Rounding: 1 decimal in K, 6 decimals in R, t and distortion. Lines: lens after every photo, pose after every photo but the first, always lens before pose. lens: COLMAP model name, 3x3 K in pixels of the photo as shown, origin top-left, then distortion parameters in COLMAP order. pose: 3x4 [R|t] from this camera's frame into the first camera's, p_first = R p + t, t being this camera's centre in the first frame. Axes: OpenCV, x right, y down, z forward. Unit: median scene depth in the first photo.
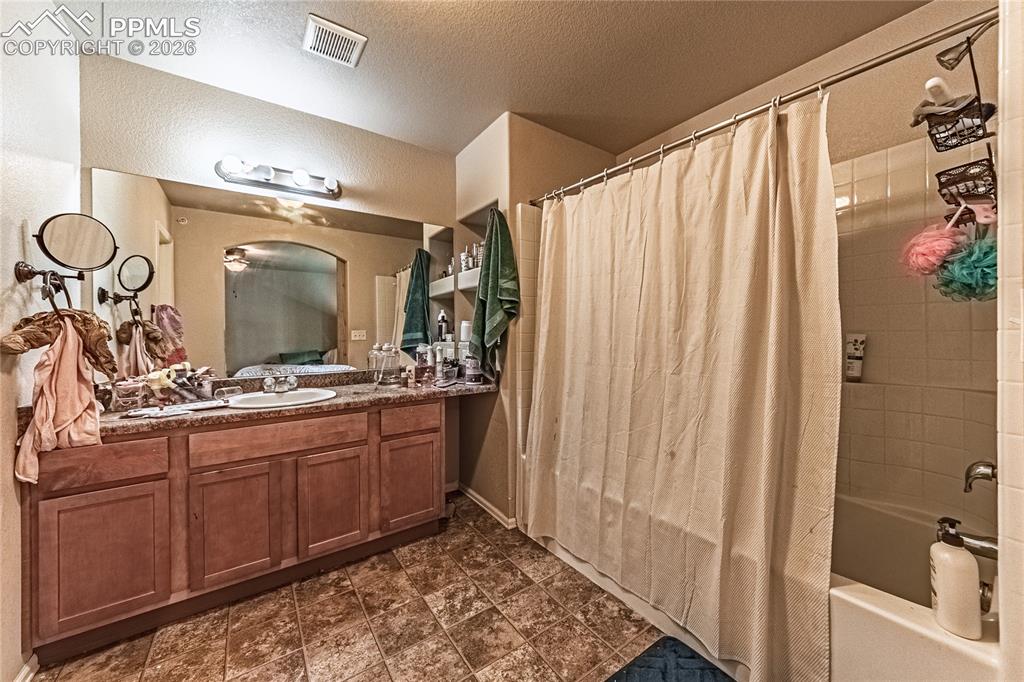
lens RADIAL K [[372.7, 0, 514.9], [0, 372.7, 330.2], [0, 0, 1]] dist [-0.008652, -0.000054]
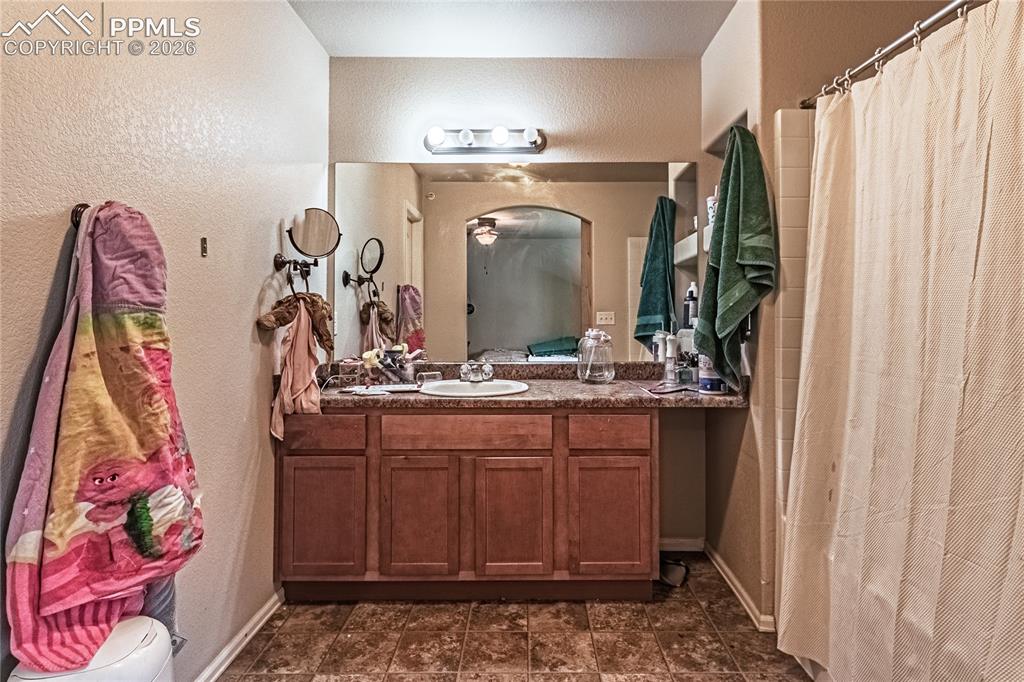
lens RADIAL K [[537.6, 0, 514.2], [0, 537.6, 297.7], [0, 0, 1]] dist [-0.004866, -0.001596]
pose [[0.811959, -0.011296, -0.583605, 0.221133], [-0.003679, 0.999694, -0.024468, -0.001873], [0.583703, 0.022014, 0.811669, 0.015987]]
